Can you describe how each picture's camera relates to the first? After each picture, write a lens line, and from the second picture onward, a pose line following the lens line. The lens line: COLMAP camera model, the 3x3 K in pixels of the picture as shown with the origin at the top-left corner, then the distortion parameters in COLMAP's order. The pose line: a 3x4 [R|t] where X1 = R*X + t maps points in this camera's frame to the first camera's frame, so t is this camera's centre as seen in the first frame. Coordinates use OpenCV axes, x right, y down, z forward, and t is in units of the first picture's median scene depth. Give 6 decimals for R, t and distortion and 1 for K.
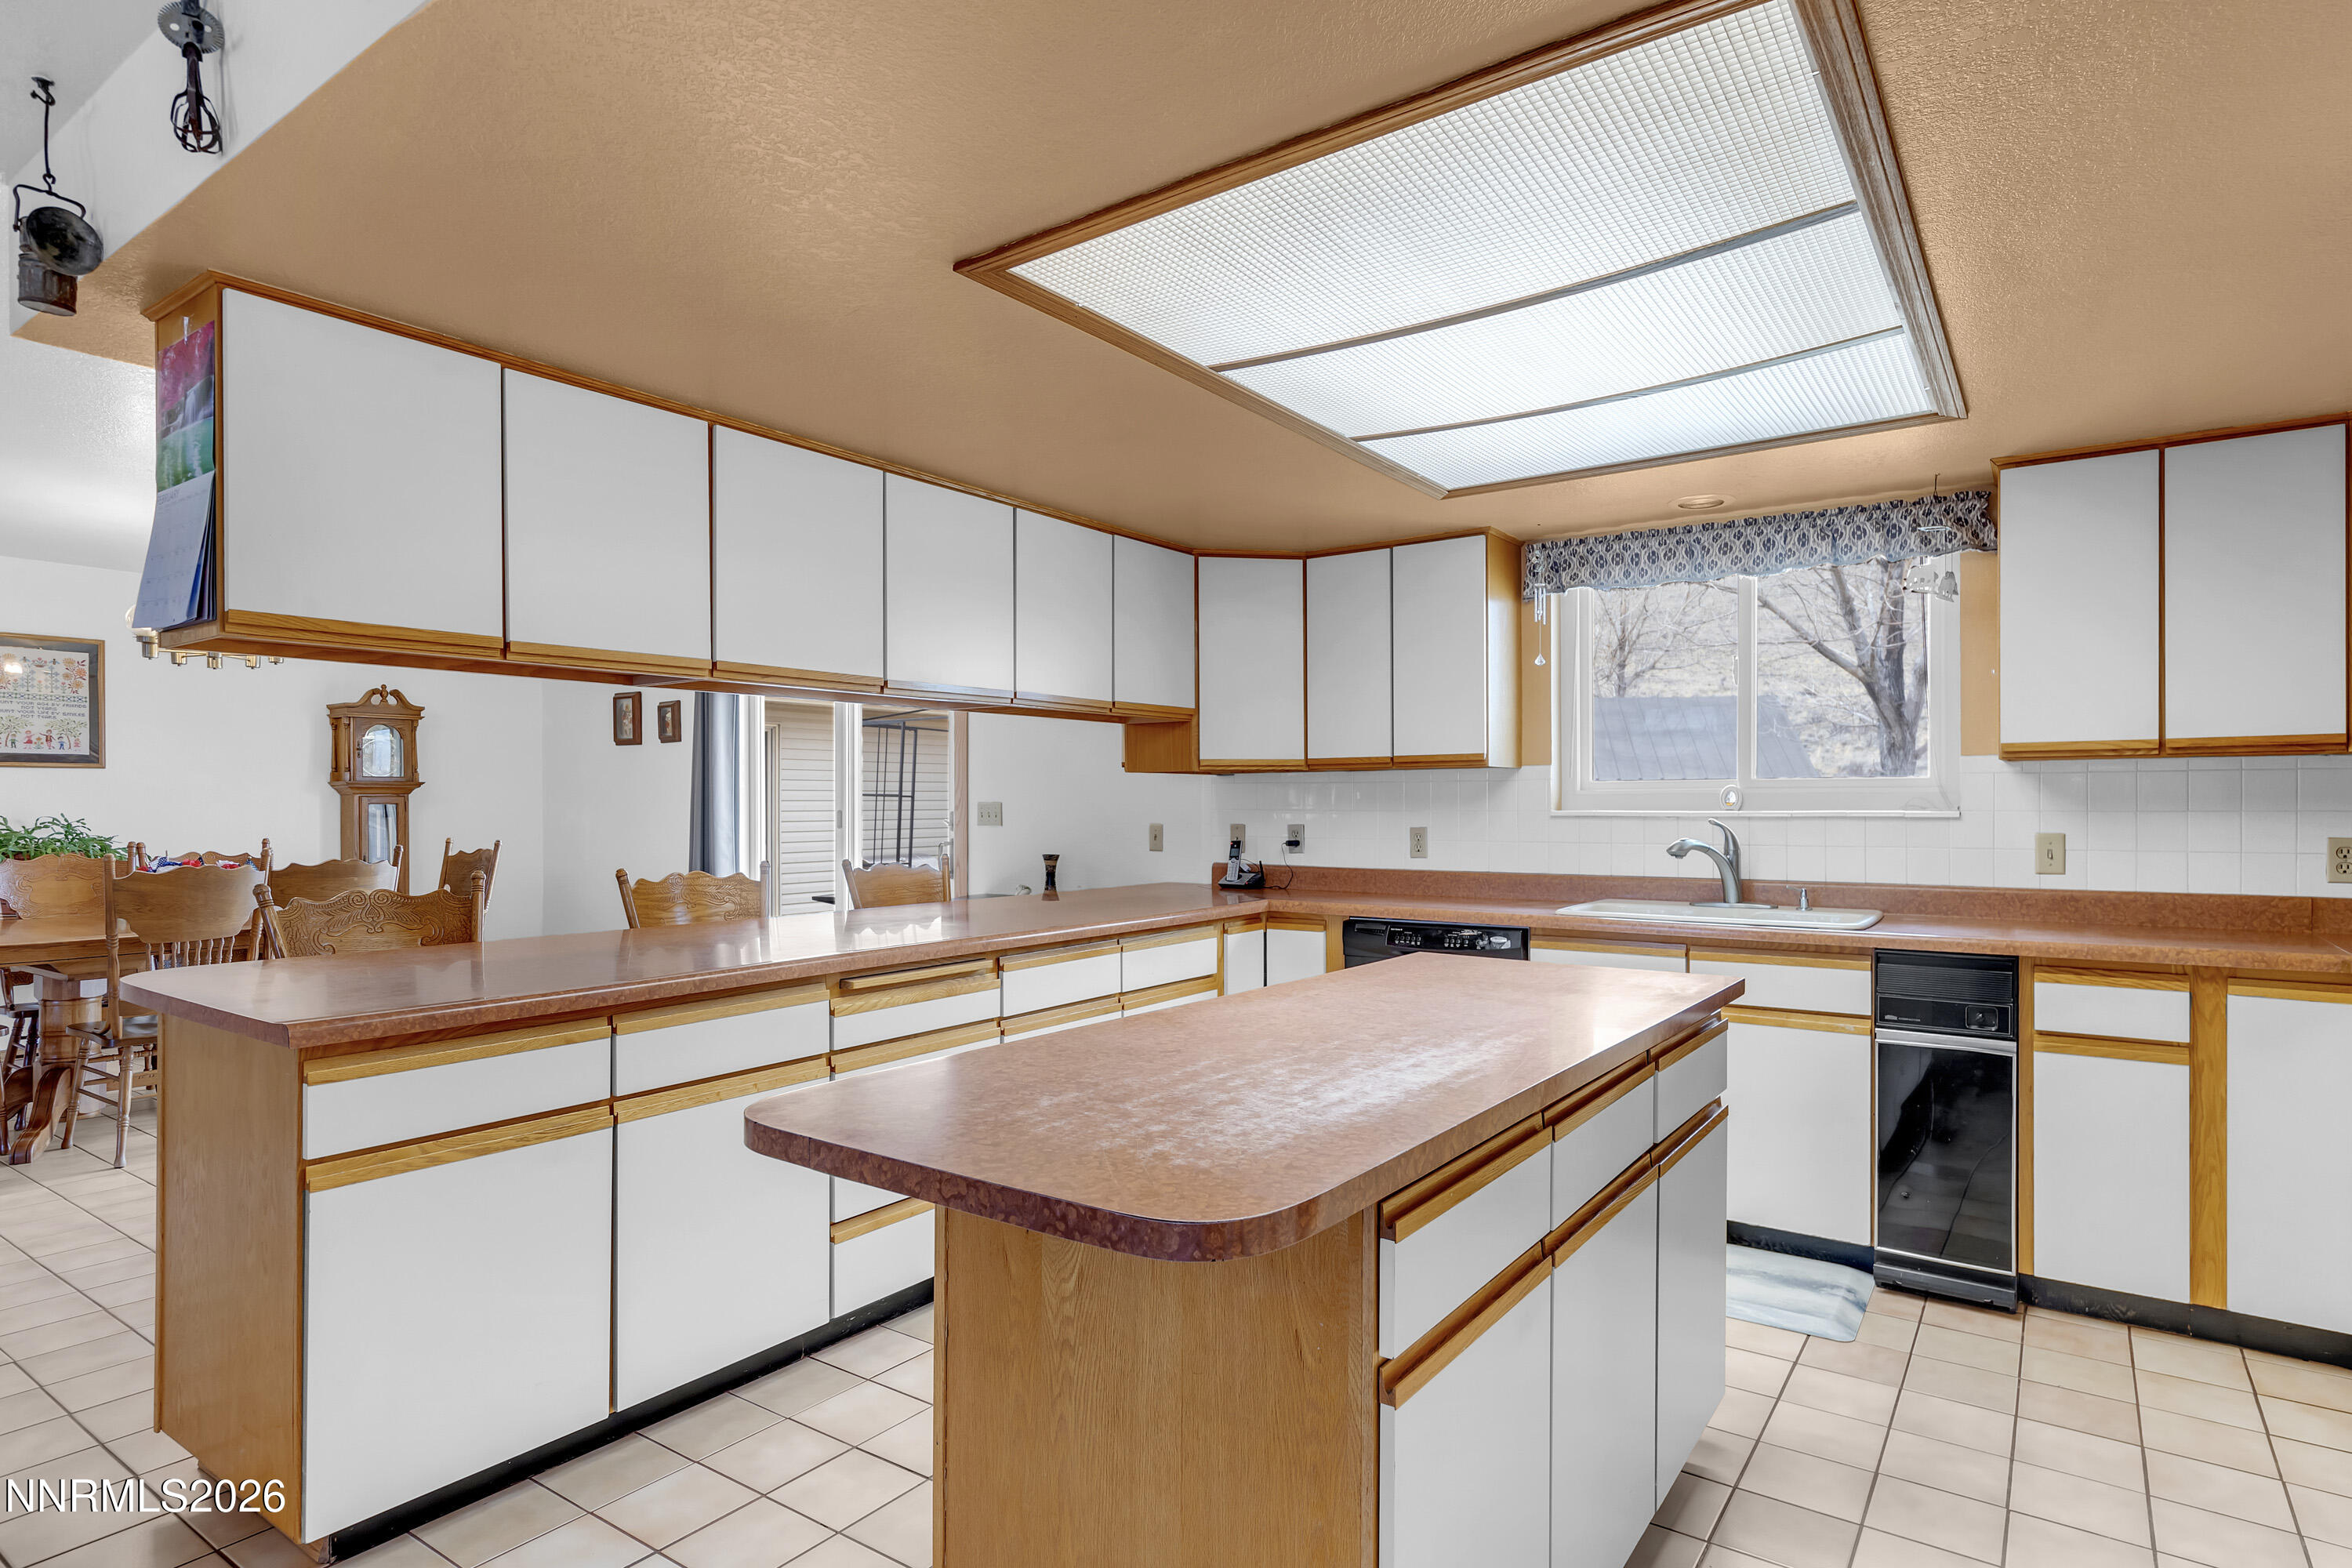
lens RADIAL K [[1246.6, 0, 1193.2], [0, 1246.6, 806.1], [0, 0, 1]] dist [0.005661, 0.001750]
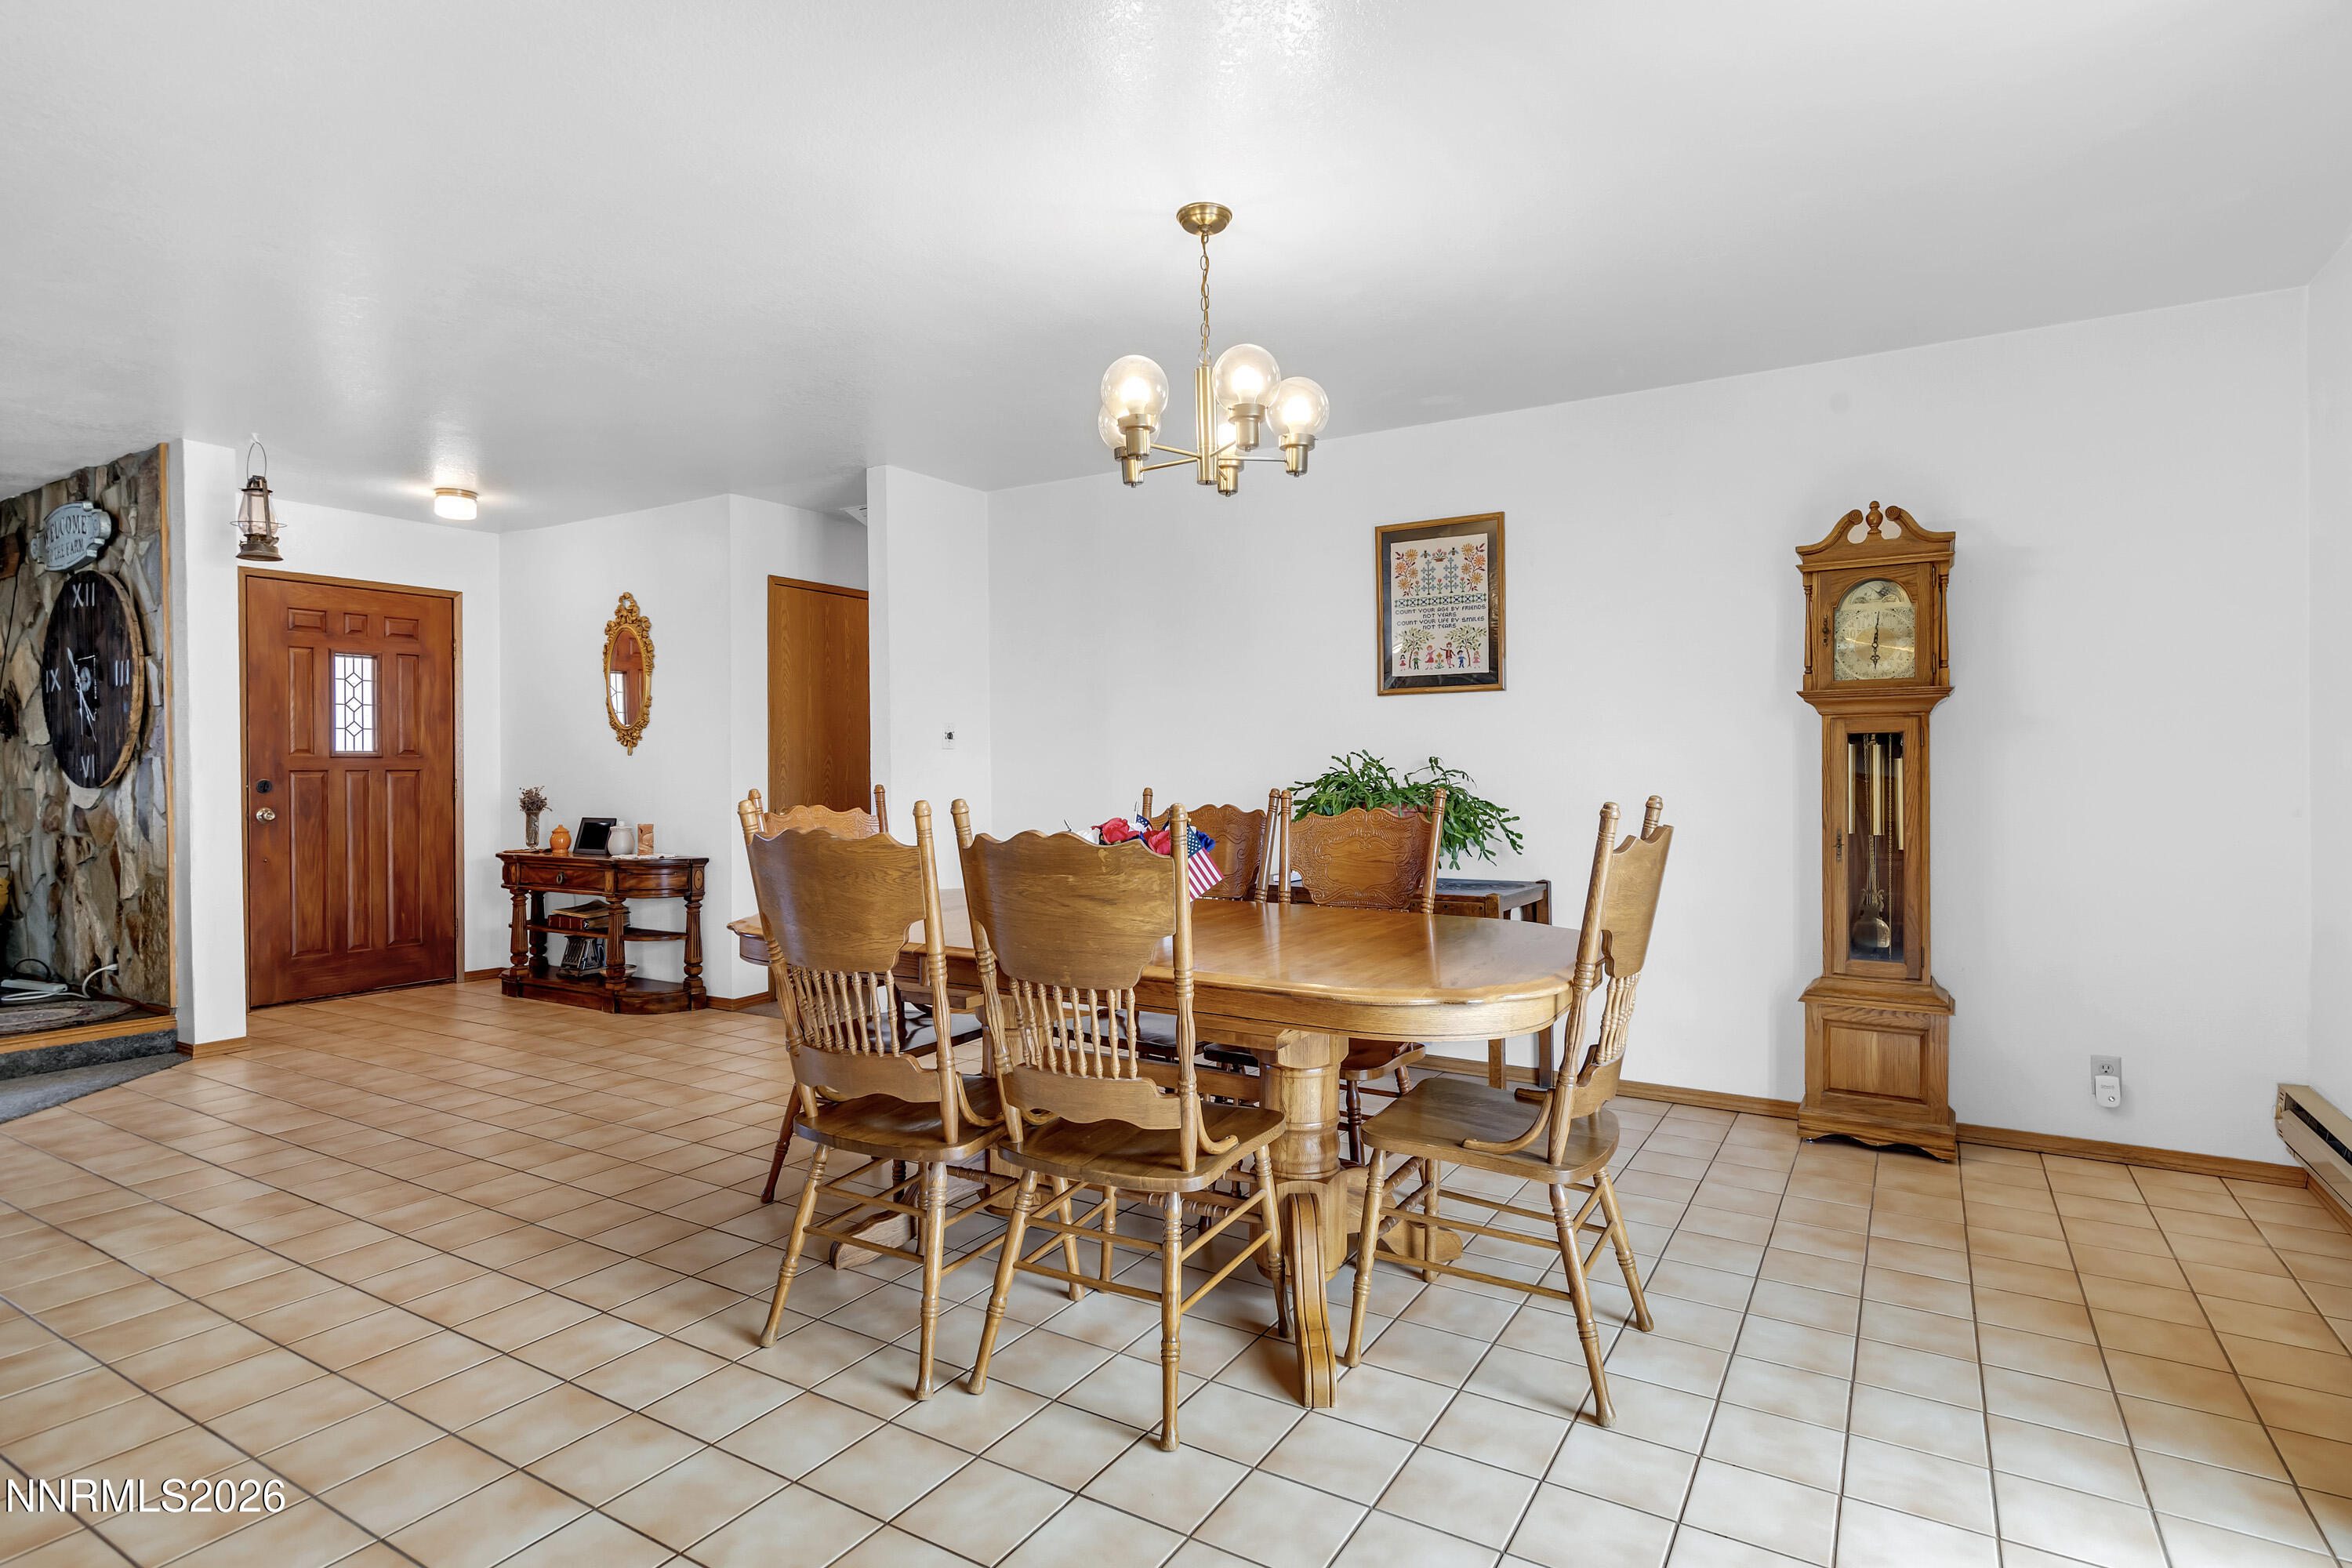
lens RADIAL K [[1184.9, 0, 1193.0], [0, 1184.9, 785.2], [0, 0, 1]] dist [0.006313, 0.000722]
pose [[0.079429, 0.017321, -0.996690, -0.207757], [0.002055, 0.999844, 0.017540, 0.012680], [0.996838, -0.003442, 0.079381, 0.788162]]
